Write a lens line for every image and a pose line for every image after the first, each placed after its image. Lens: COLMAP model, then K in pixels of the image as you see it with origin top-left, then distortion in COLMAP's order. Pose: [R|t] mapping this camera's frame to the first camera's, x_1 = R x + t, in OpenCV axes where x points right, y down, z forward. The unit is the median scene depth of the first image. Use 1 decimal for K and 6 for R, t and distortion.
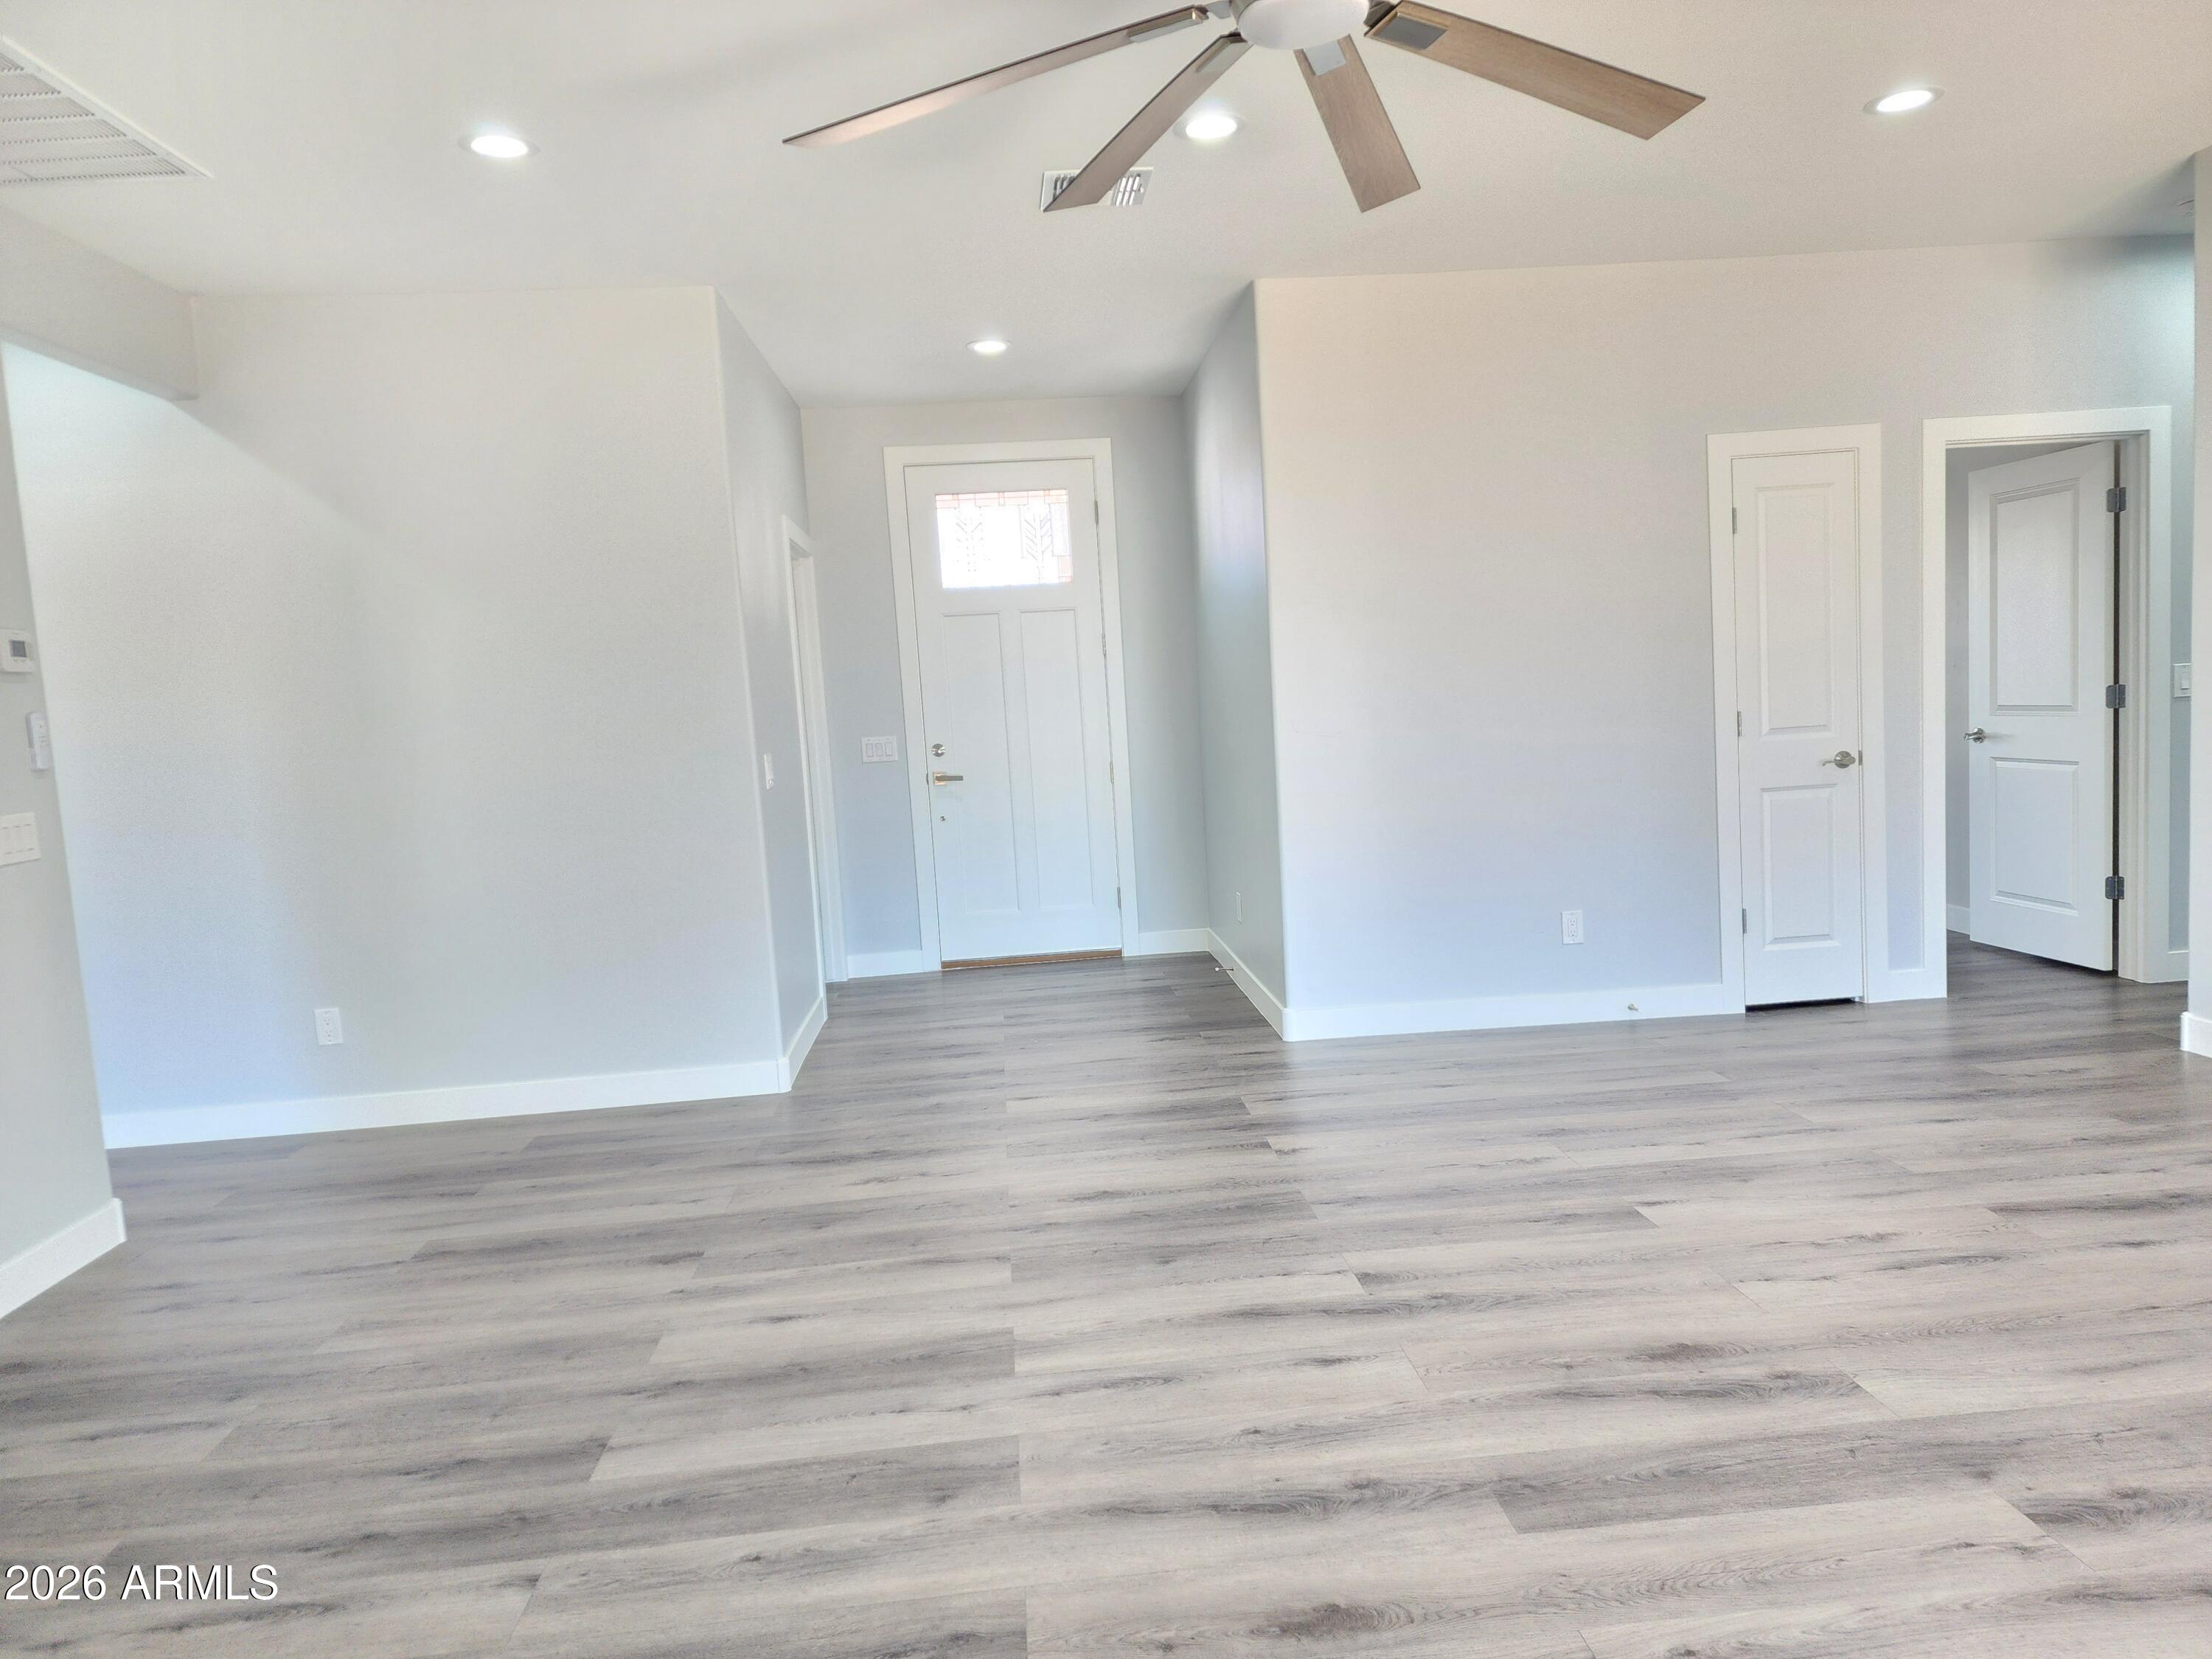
lens RADIAL K [[1469.4, 0, 1108.3], [0, 1469.4, 842.1], [0, 0, 1]] dist [0.071794, -0.058753]
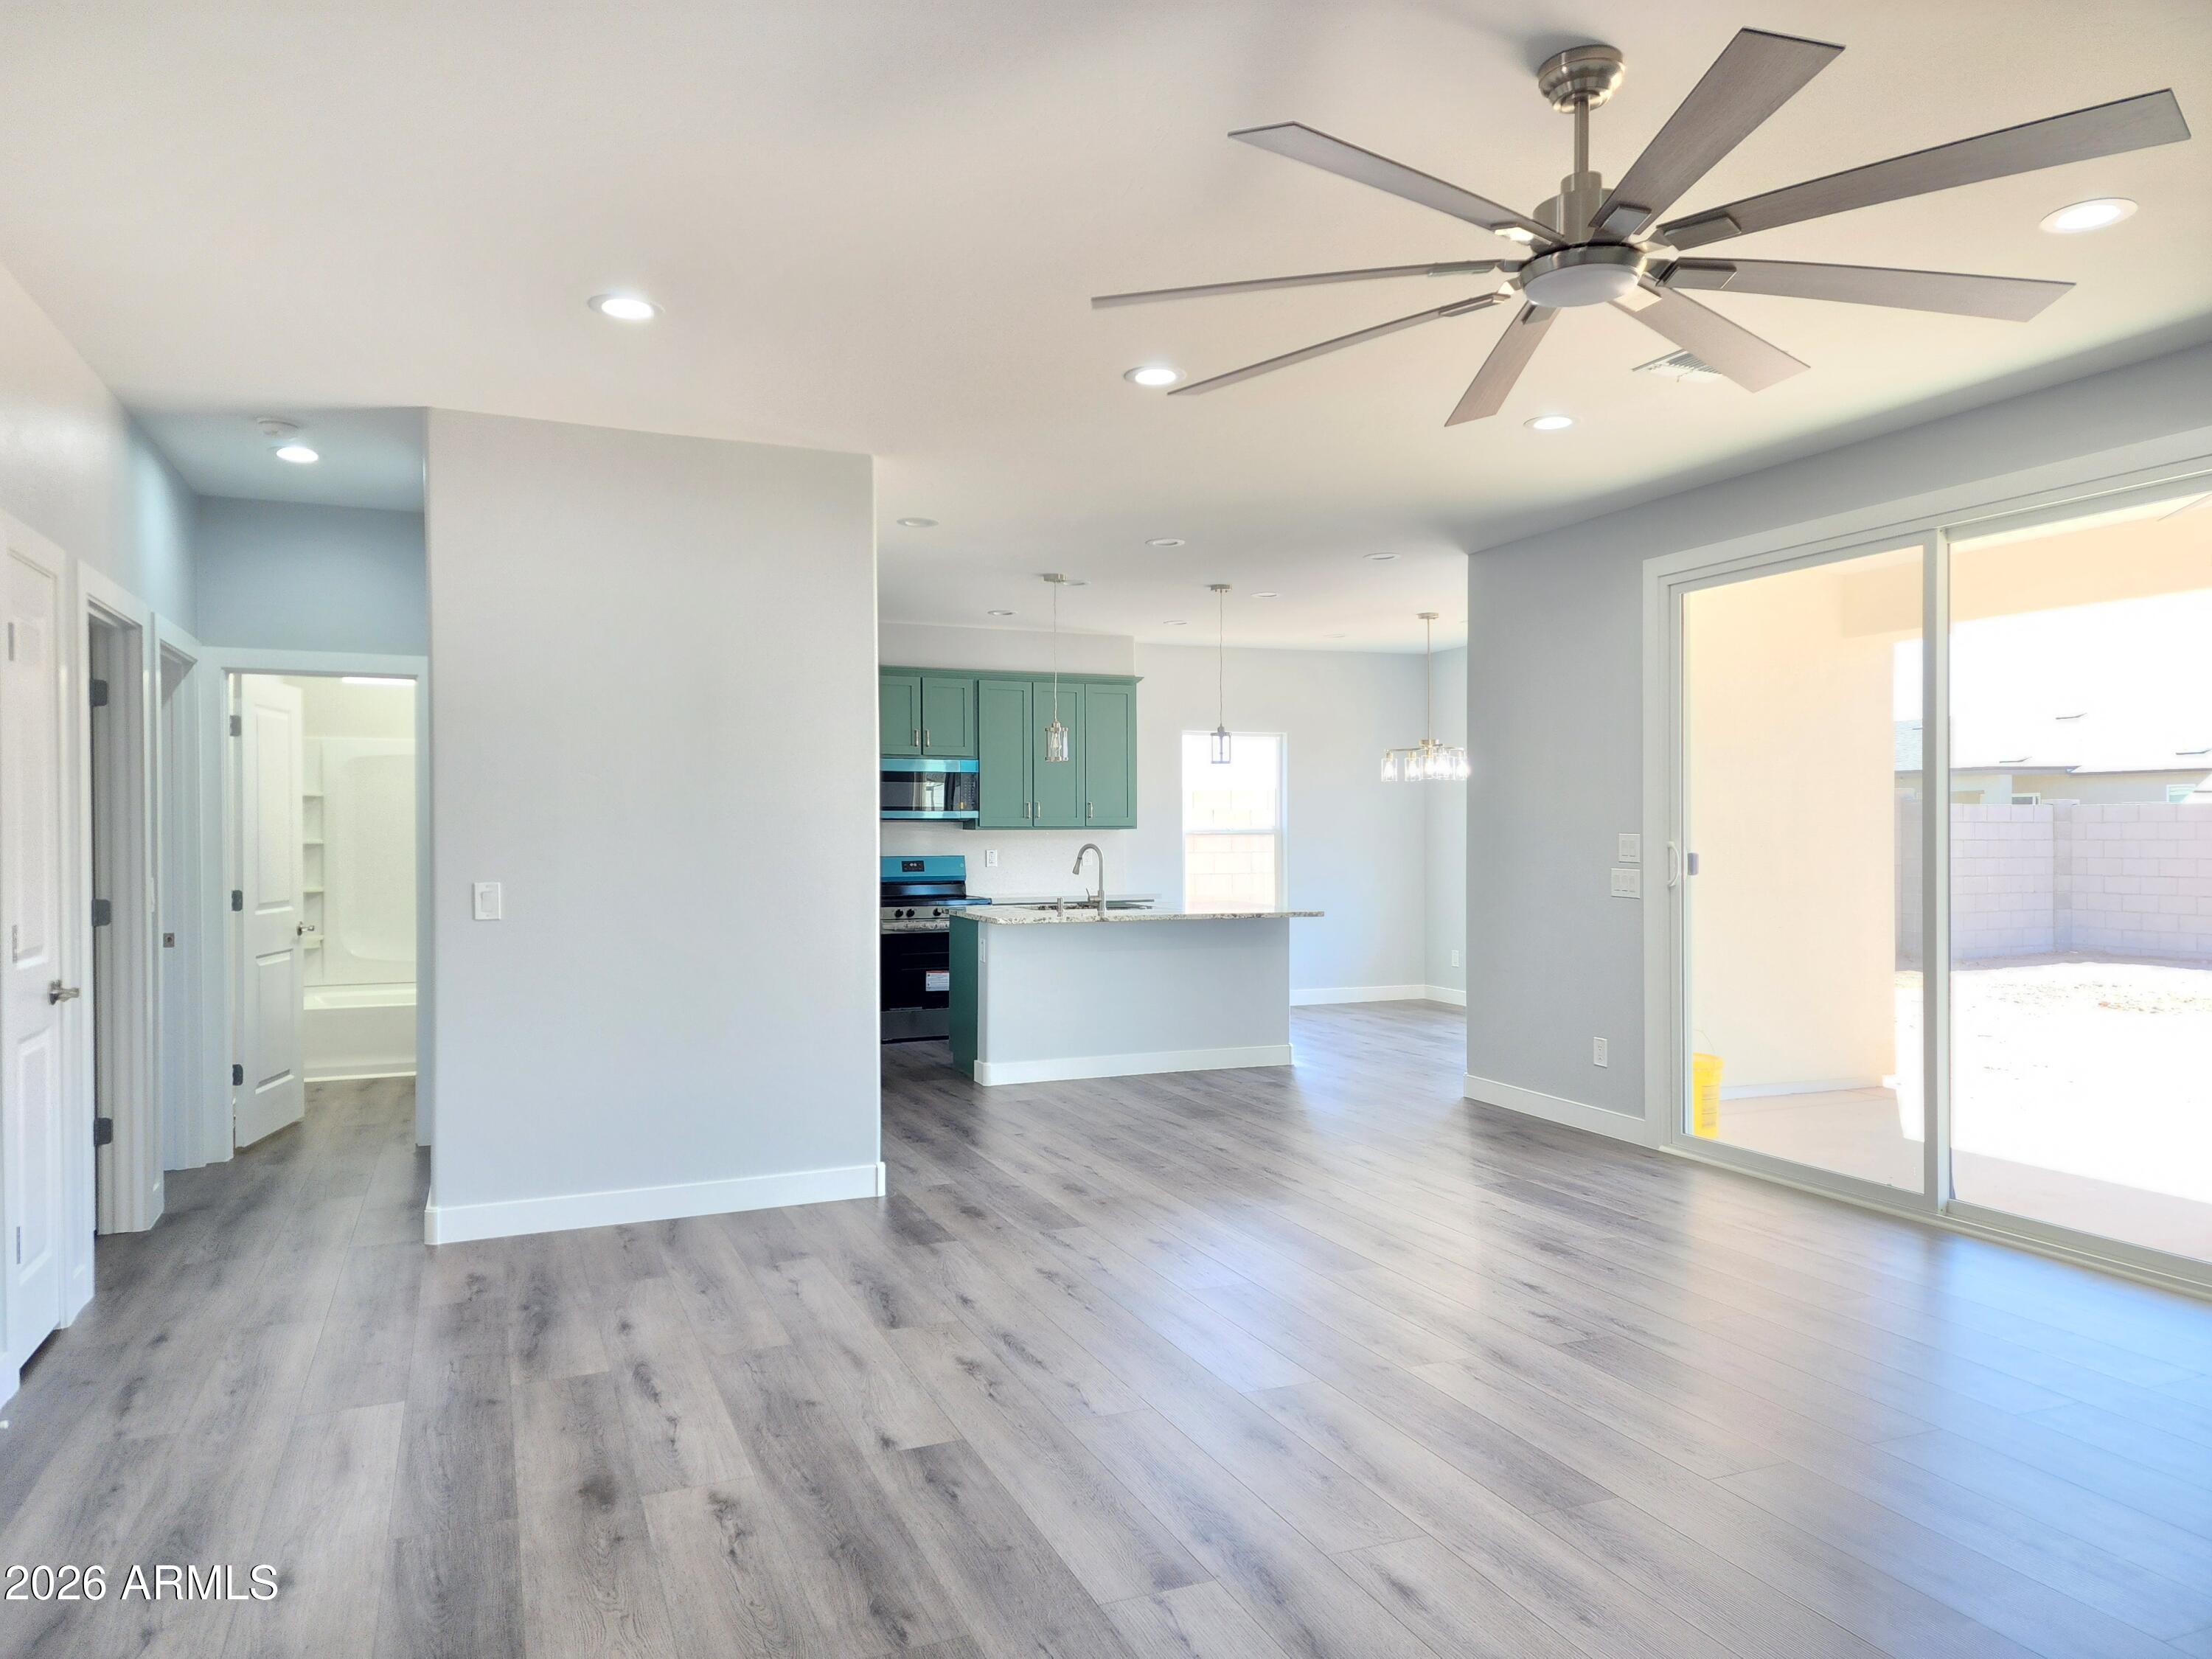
lens RADIAL K [[1469.4, 0, 1108.3], [0, 1469.4, 842.1], [0, 0, 1]] dist [0.071794, -0.058753]
pose [[-0.318386, 0.053507, 0.946450, -0.517922], [0.117447, 0.992940, -0.016626, -0.081012], [-0.940658, 0.105864, -0.322422, 1.073208]]
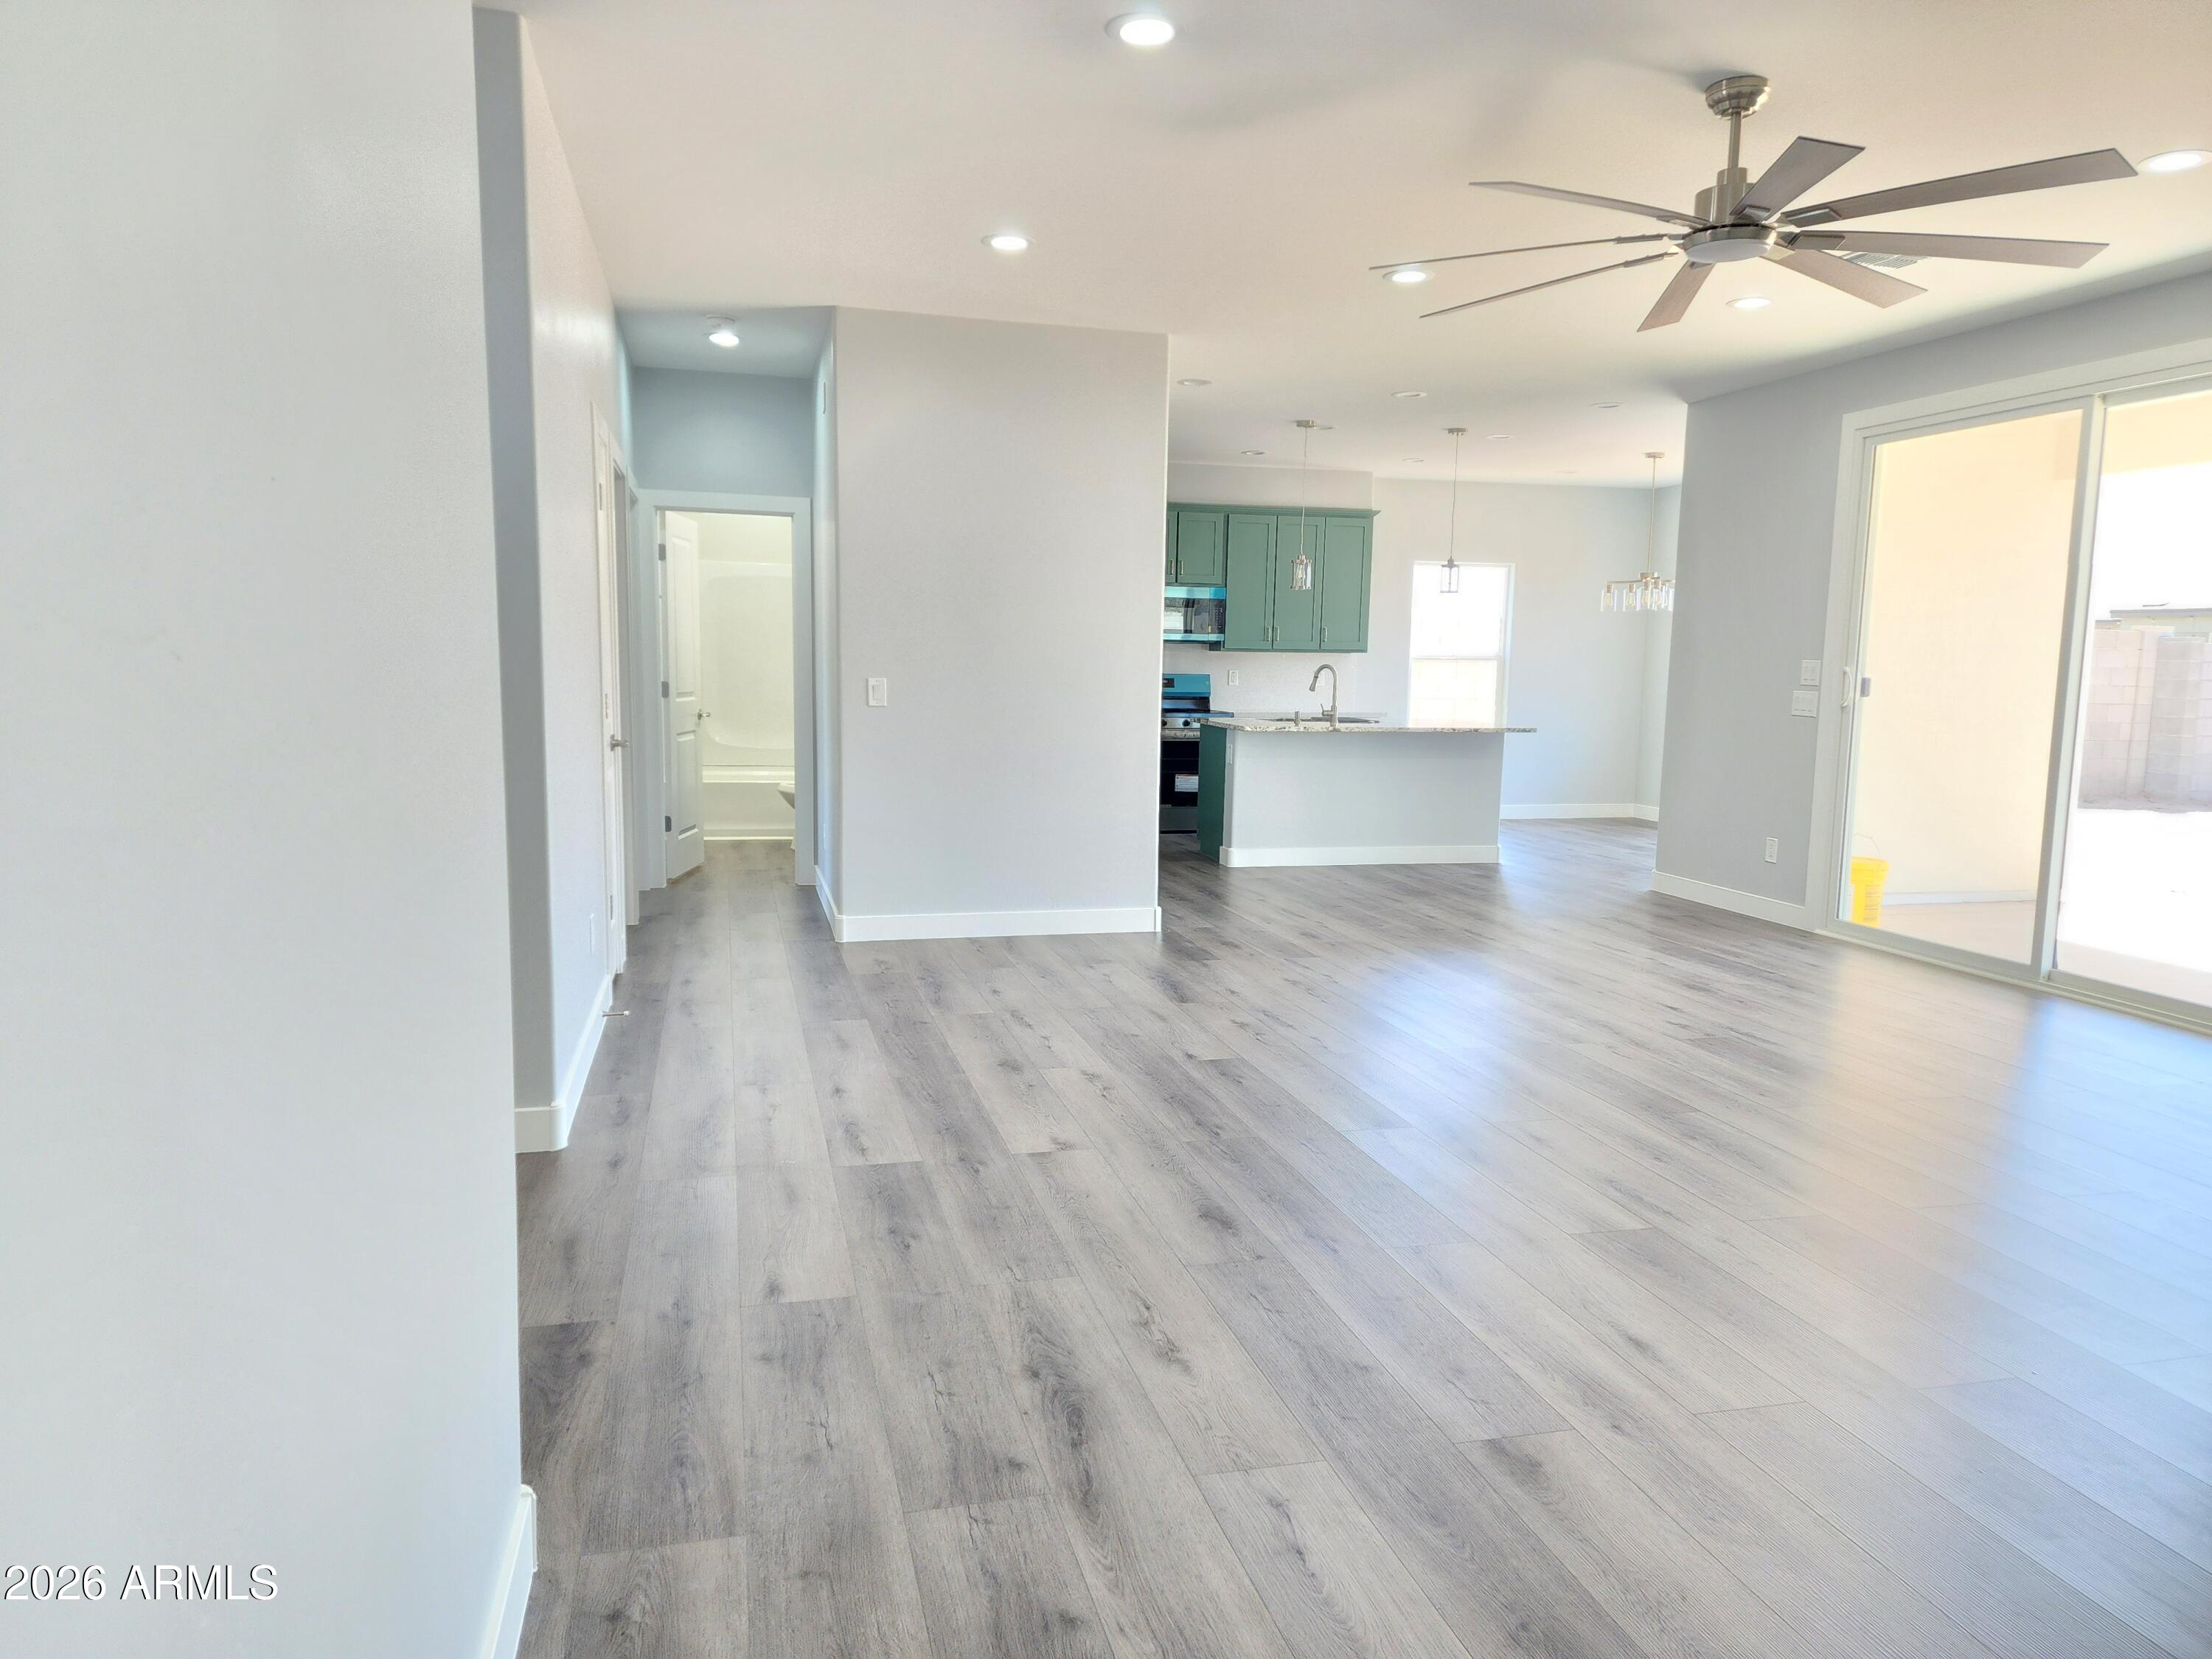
lens RADIAL K [[1469.4, 0, 1108.3], [0, 1469.4, 842.1], [0, 0, 1]] dist [0.071794, -0.058753]
pose [[-0.176550, -0.067083, 0.982003, -0.858877], [0.091444, 0.992242, 0.084223, -0.061335], [-0.980035, 0.104668, -0.169046, 1.215822]]
